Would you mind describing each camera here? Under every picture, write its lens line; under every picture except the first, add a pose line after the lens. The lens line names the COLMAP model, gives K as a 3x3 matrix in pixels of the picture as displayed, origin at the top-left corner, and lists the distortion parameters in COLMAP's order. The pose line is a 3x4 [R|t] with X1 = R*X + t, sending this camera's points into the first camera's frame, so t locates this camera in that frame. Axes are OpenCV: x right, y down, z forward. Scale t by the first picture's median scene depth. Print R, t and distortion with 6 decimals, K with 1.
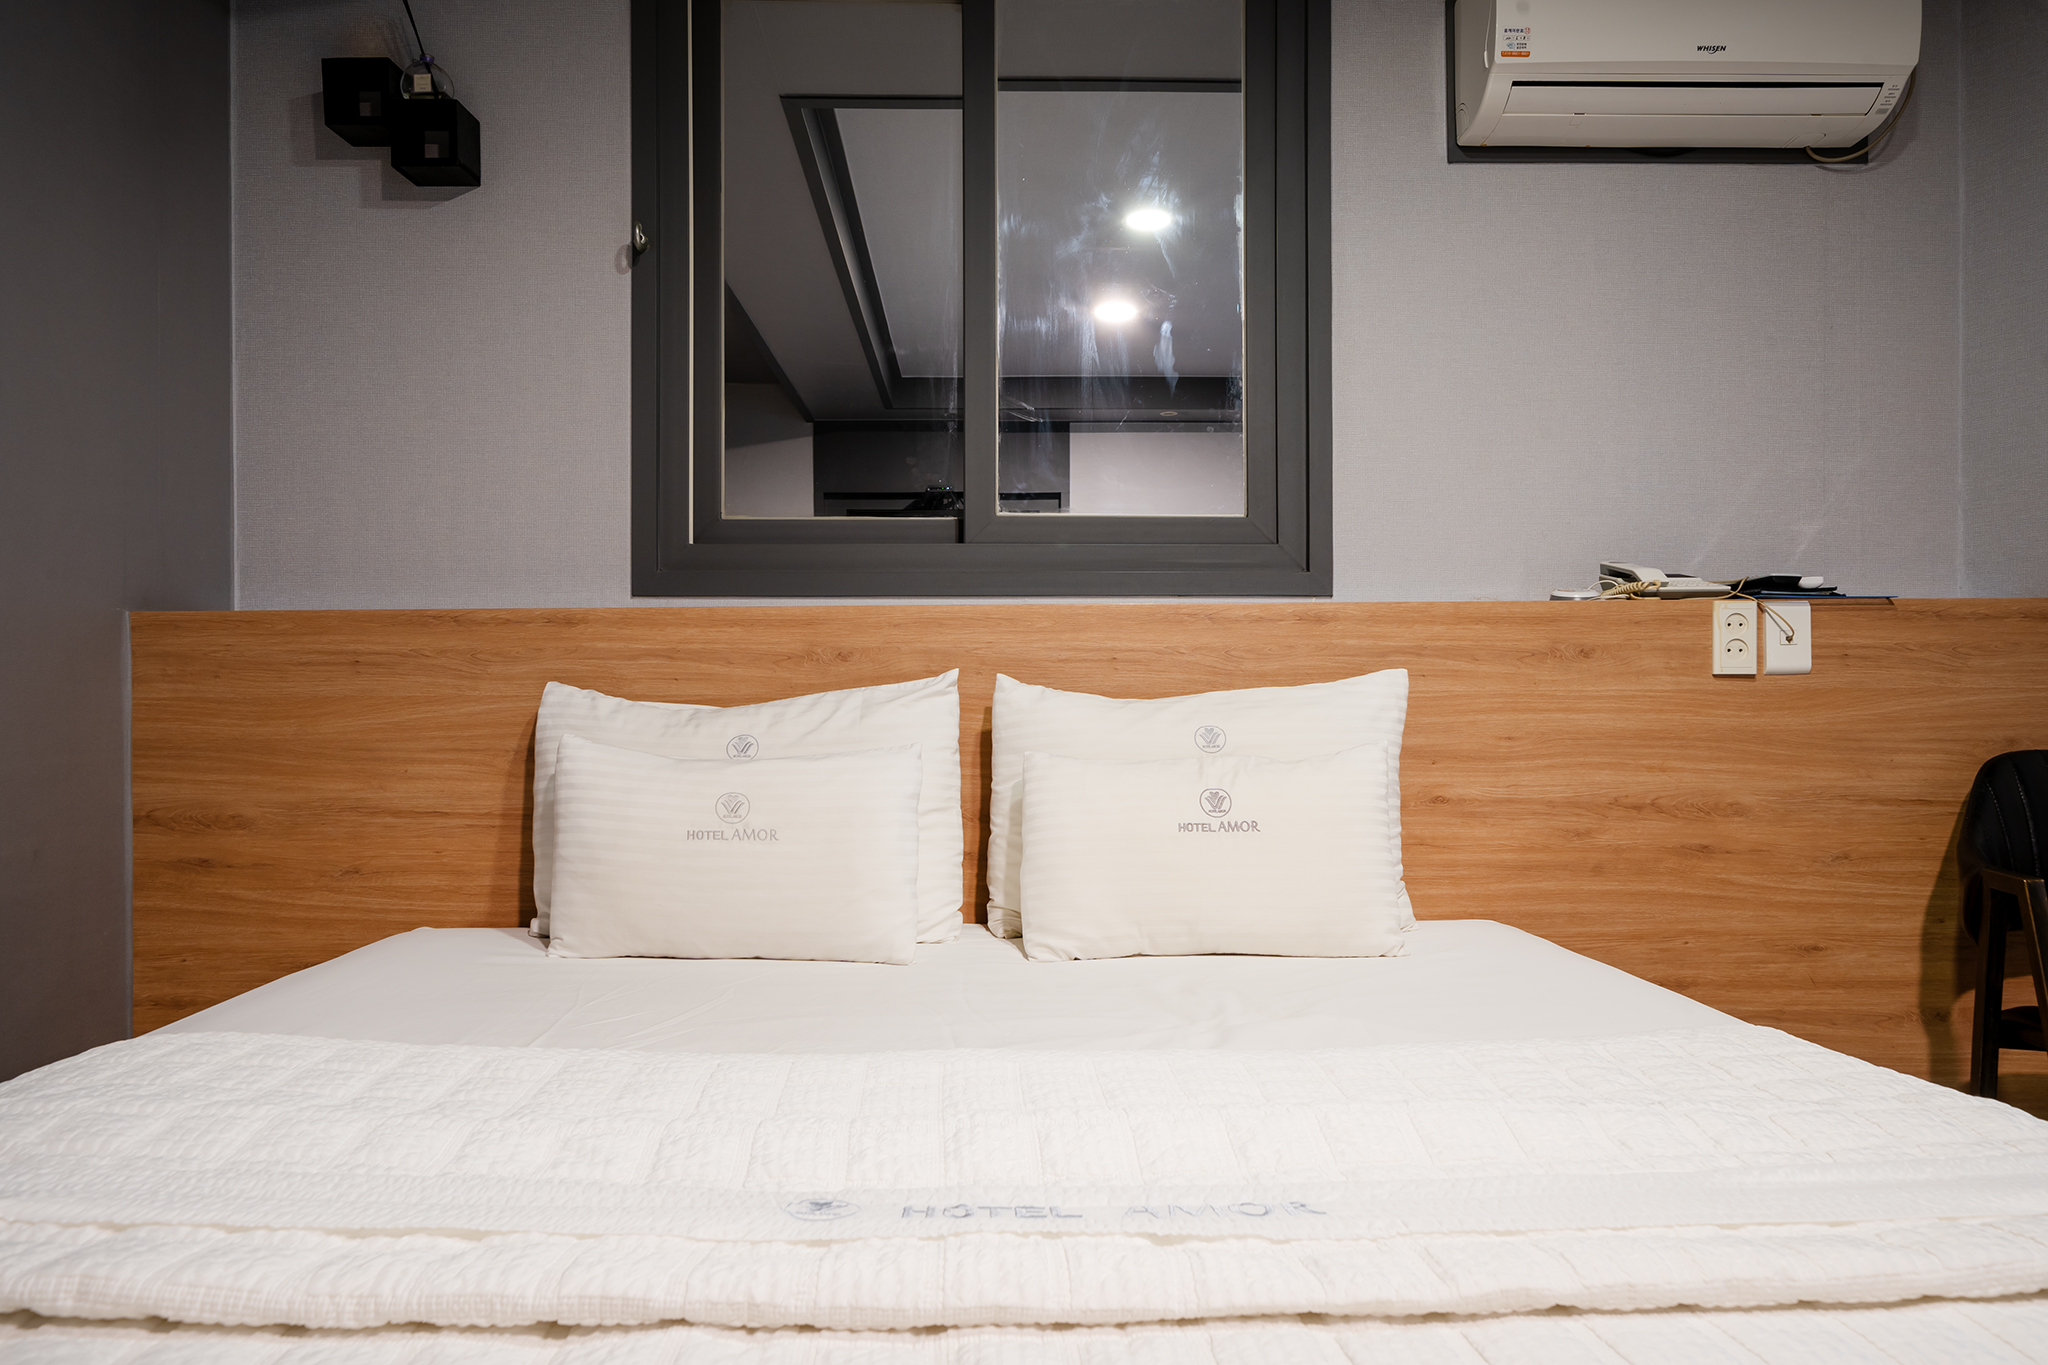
lens RADIAL K [[1337.4, 0, 1020.4], [0, 1337.4, 689.4], [0, 0, 1]] dist [0.002484, 0.001069]
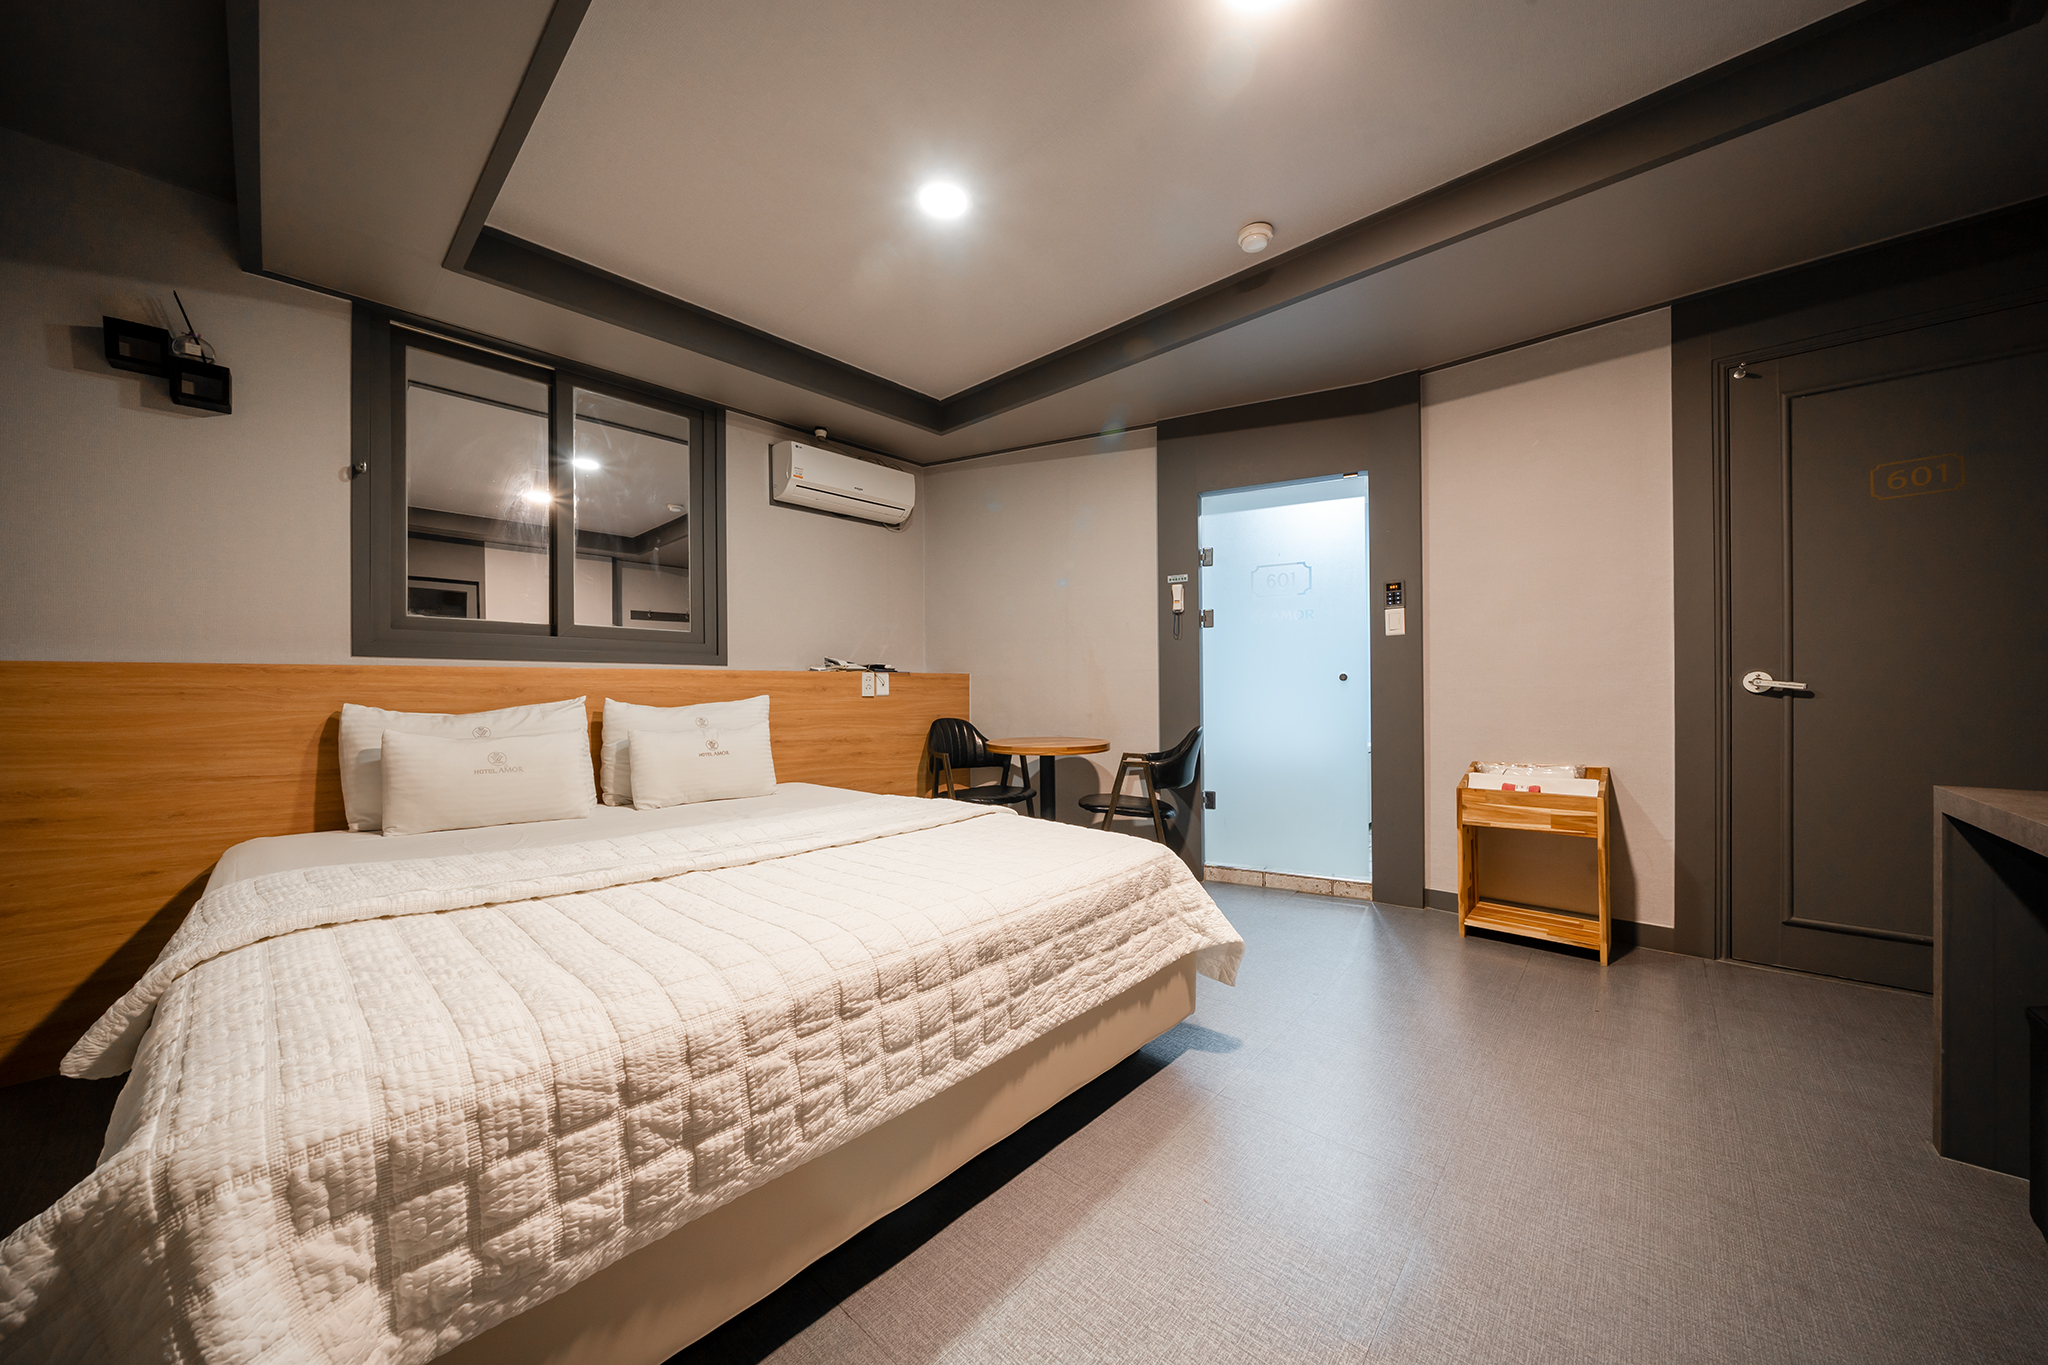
lens RADIAL K [[695.1, 0, 1026.9], [0, 695.1, 691.6], [0, 0, 1]] dist [-0.004220, 0.000018]
pose [[0.700146, 0.000129, 0.713999, -0.364748], [0.002283, 0.999994, -0.002418, -0.017591], [-0.713996, 0.003323, 0.700142, -0.396484]]
